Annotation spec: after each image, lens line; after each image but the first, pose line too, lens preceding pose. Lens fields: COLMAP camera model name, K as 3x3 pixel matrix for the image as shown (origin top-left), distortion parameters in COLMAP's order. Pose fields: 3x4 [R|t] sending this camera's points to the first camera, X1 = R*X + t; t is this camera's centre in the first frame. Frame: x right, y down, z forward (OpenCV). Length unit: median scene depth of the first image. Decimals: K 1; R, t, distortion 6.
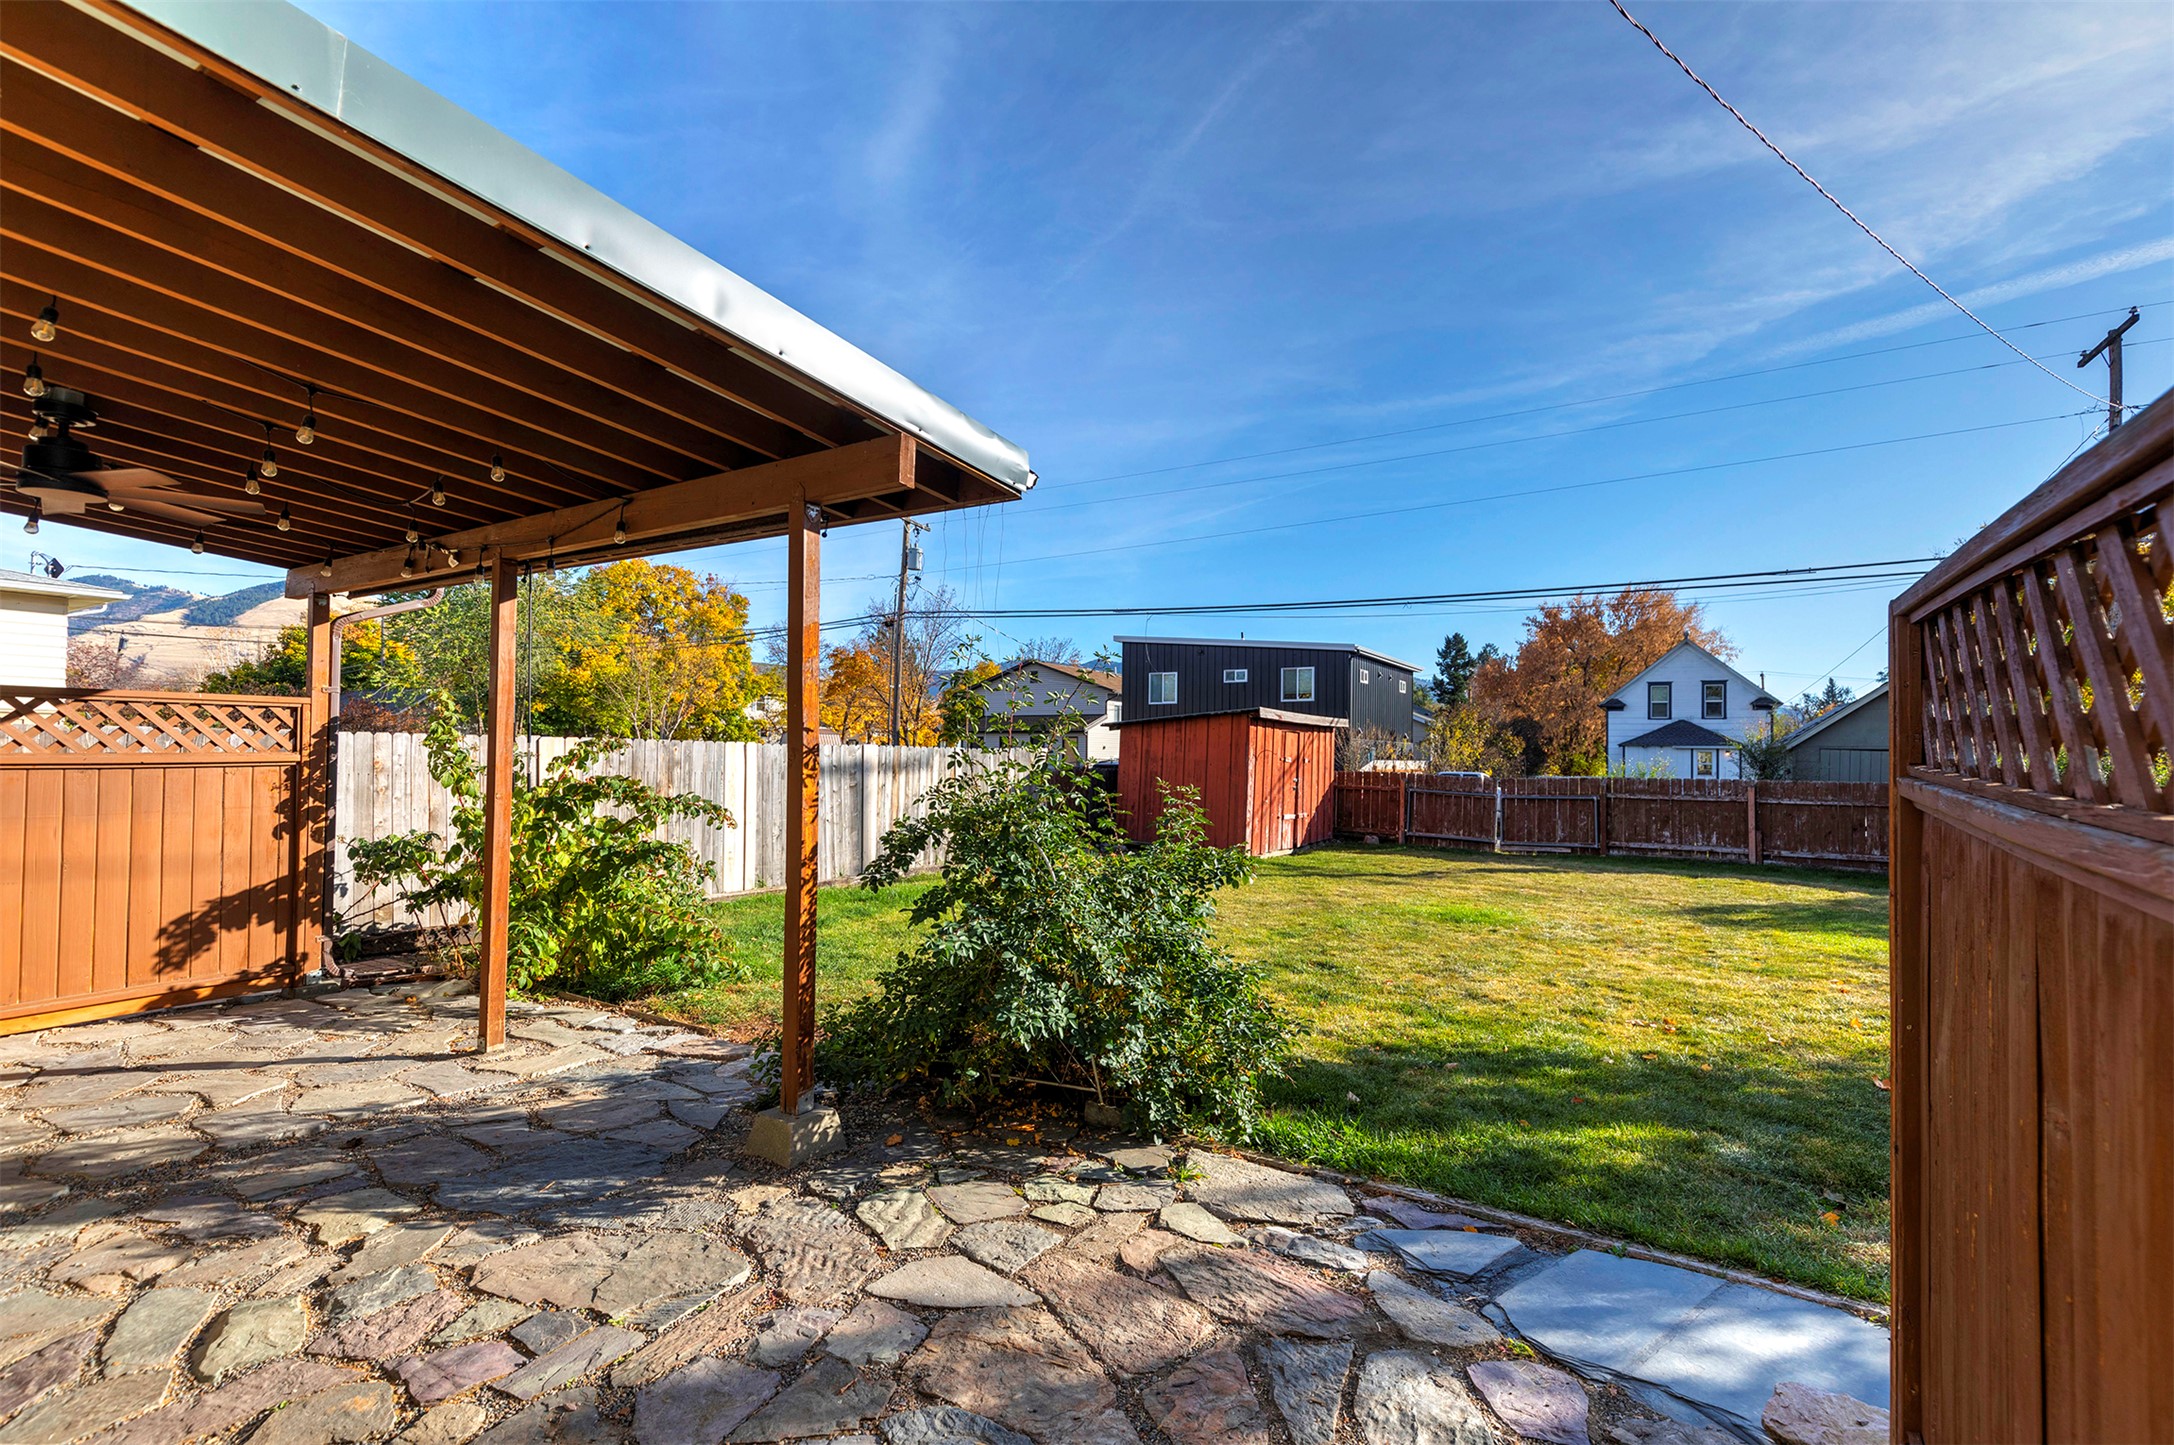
lens RADIAL K [[978.0, 0, 1095.1], [0, 978.0, 738.4], [0, 0, 1]] dist [0.009899, -0.000063]
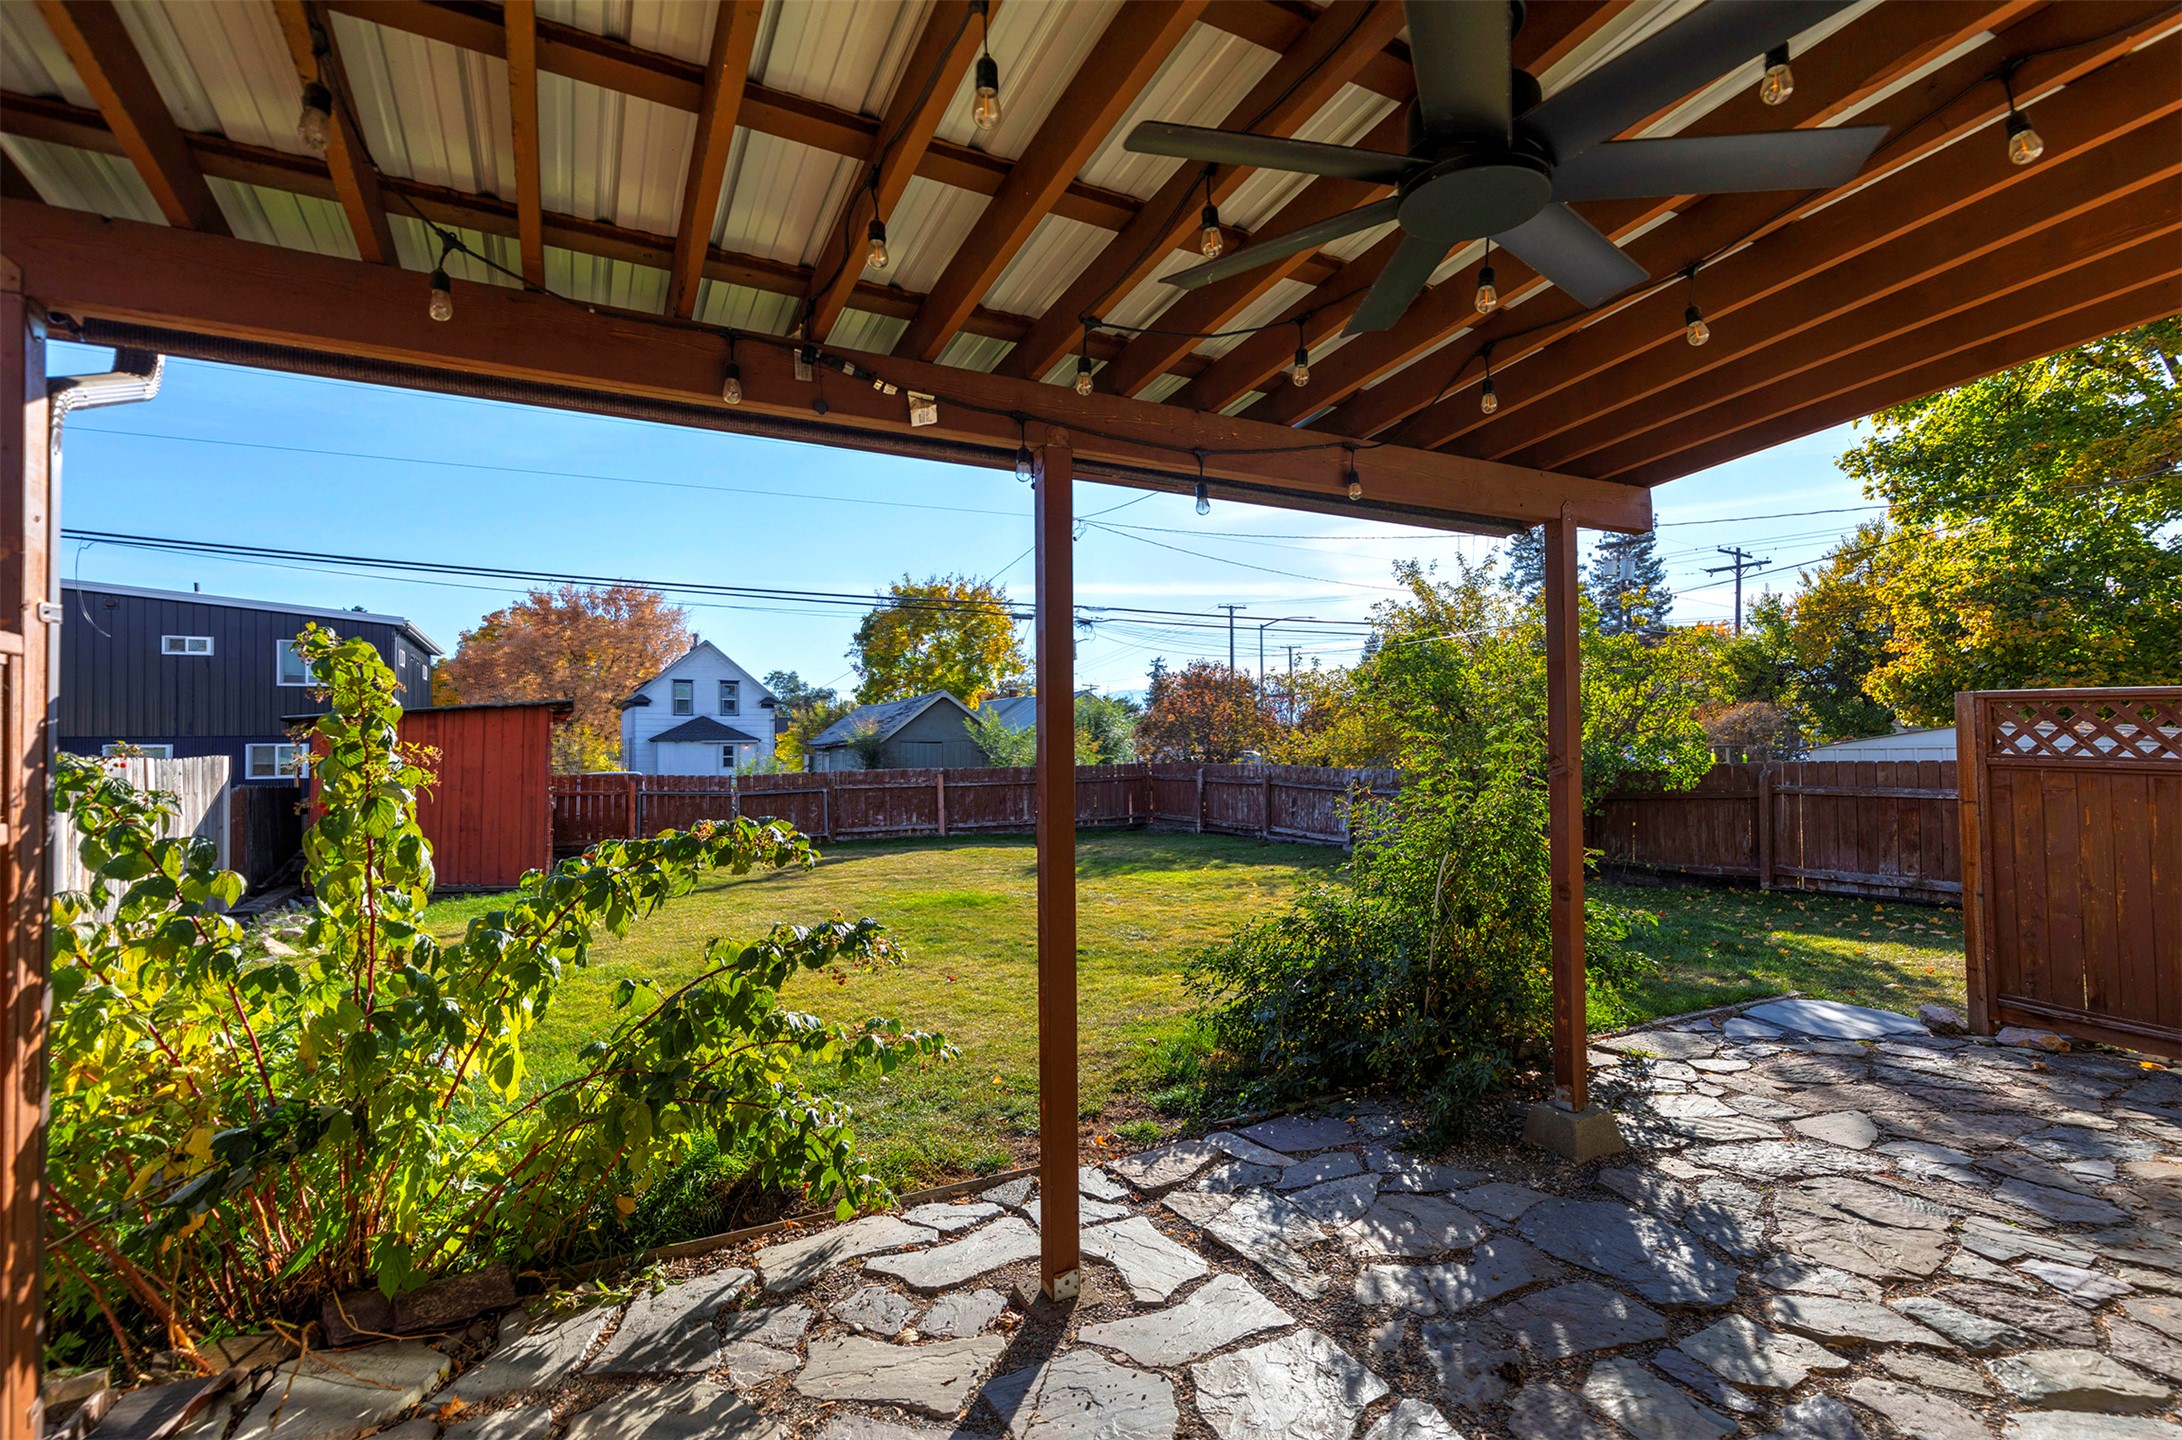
lens RADIAL K [[1012.0, 0, 1091.0], [0, 1012.0, 720.0], [0, 0, 1]] dist [0.002500, -0.000075]
pose [[0.502504, 0.007284, 0.864544, -1.507668], [0.003399, 0.999940, -0.010400, -0.017951], [-0.864568, 0.008164, 0.502449, 0.916636]]
